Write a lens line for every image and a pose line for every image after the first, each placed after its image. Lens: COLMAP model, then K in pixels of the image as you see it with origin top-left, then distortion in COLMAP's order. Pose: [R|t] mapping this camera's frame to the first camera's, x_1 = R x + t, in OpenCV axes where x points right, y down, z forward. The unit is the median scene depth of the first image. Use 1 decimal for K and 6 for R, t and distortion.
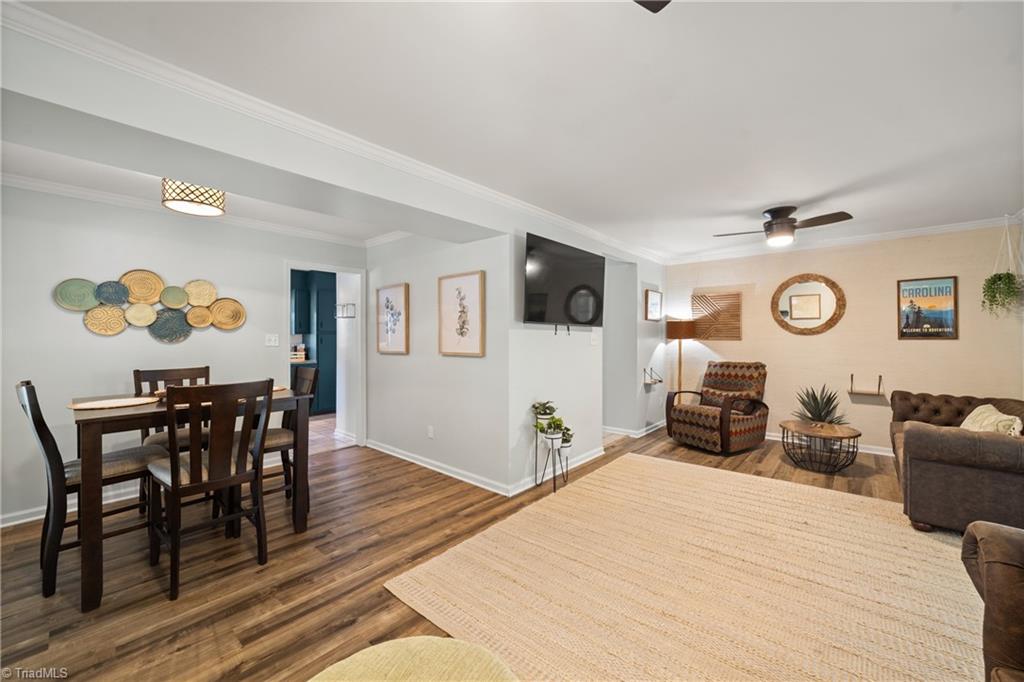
lens RADIAL K [[402.6, 0, 520.3], [0, 402.6, 336.7], [0, 0, 1]] dist [-0.001407, -0.000081]
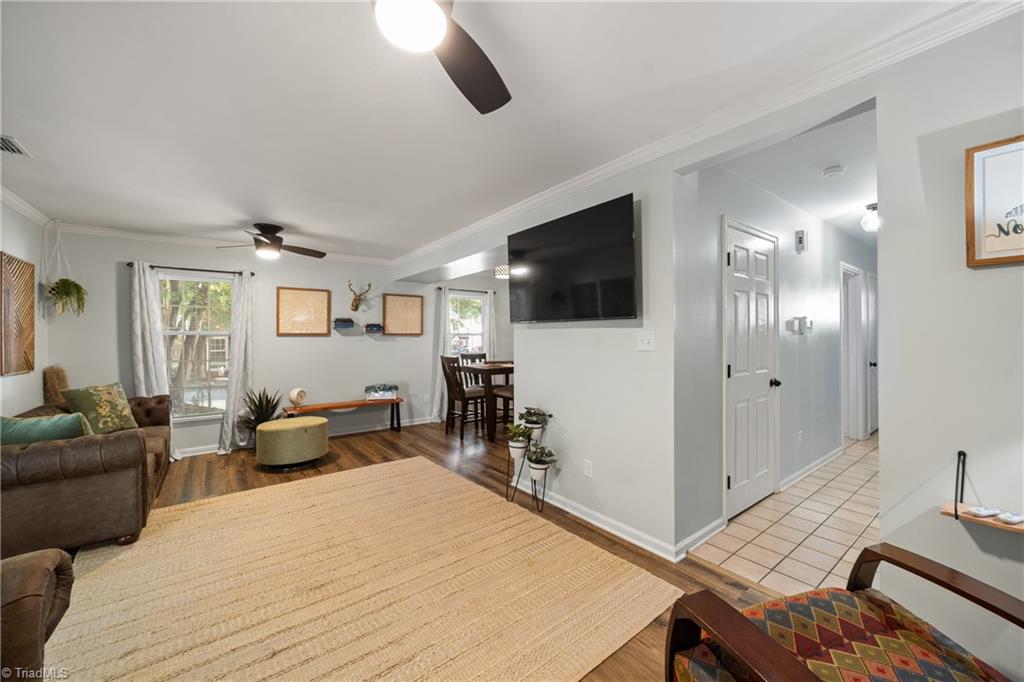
lens RADIAL K [[397.1, 0, 525.3], [0, 397.1, 340.6], [0, 0, 1]] dist [-0.000589, -0.000047]
pose [[-0.199092, 0.007431, -0.979953, 0.836930], [0.007187, 0.999955, 0.006122, 0.002291], [0.979954, -0.005824, -0.199136, 1.033076]]
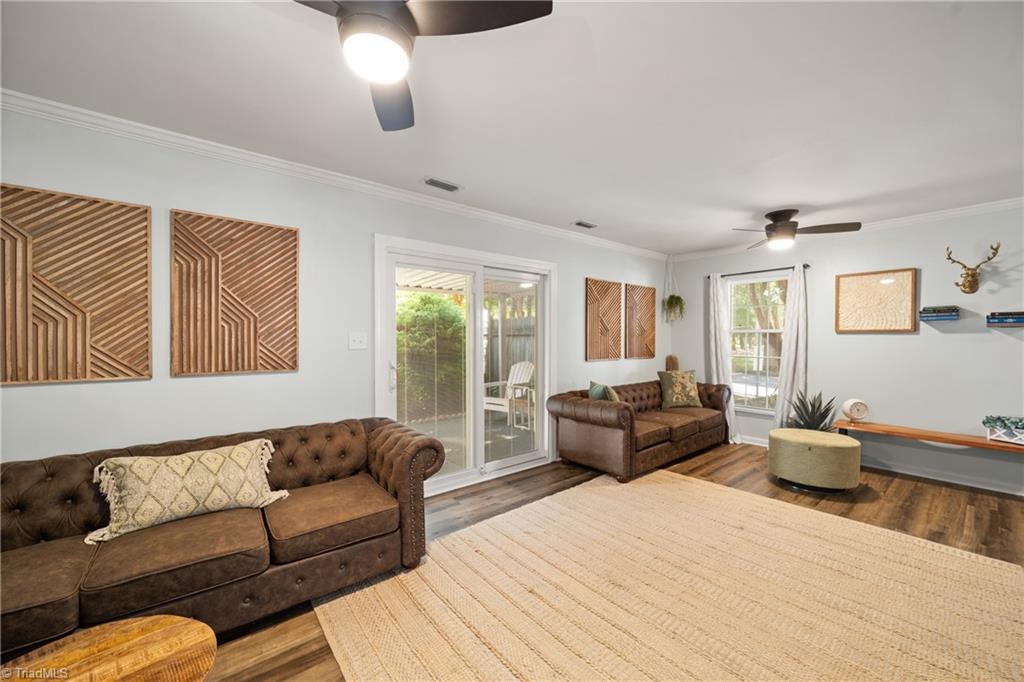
lens RADIAL K [[397.1, 0, 525.3], [0, 397.1, 340.6], [0, 0, 1]] dist [-0.000589, -0.000047]
pose [[-0.988022, -0.000256, 0.154315, 0.423969], [0.000793, 0.999977, 0.006739, 0.000895], [-0.154313, 0.006781, -0.987999, 1.195423]]
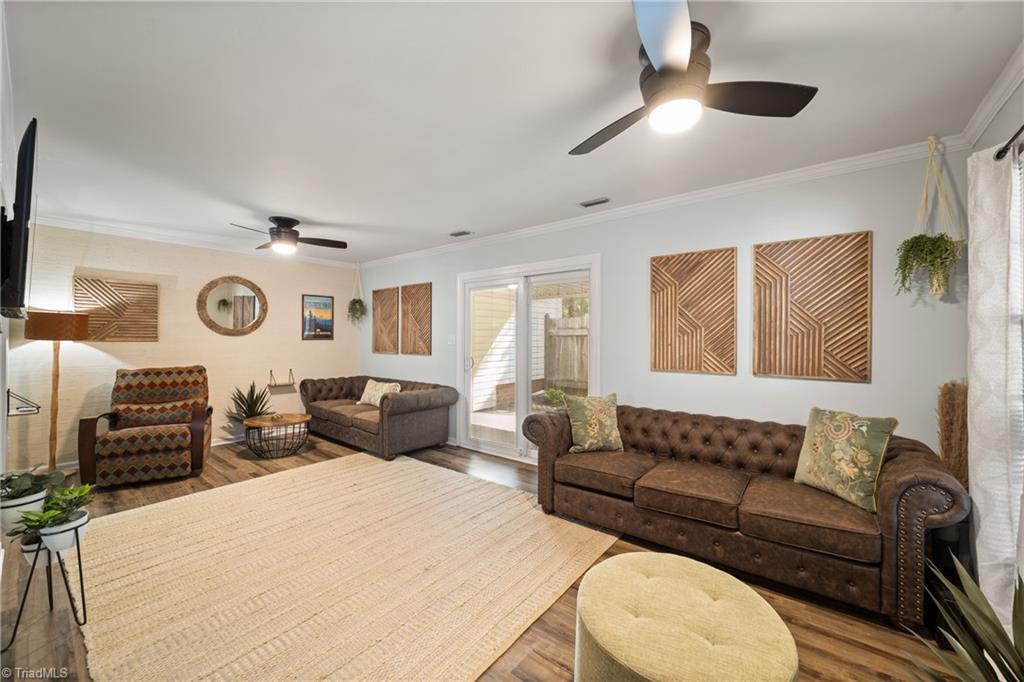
lens RADIAL K [[402.6, 0, 520.3], [0, 402.6, 336.7], [0, 0, 1]] dist [-0.001407, -0.000081]
pose [[-0.037808, 0.005140, 0.999272, -0.404376], [-0.002456, 0.999983, -0.005236, 0.001828], [-0.999282, -0.002652, -0.037795, 0.366619]]
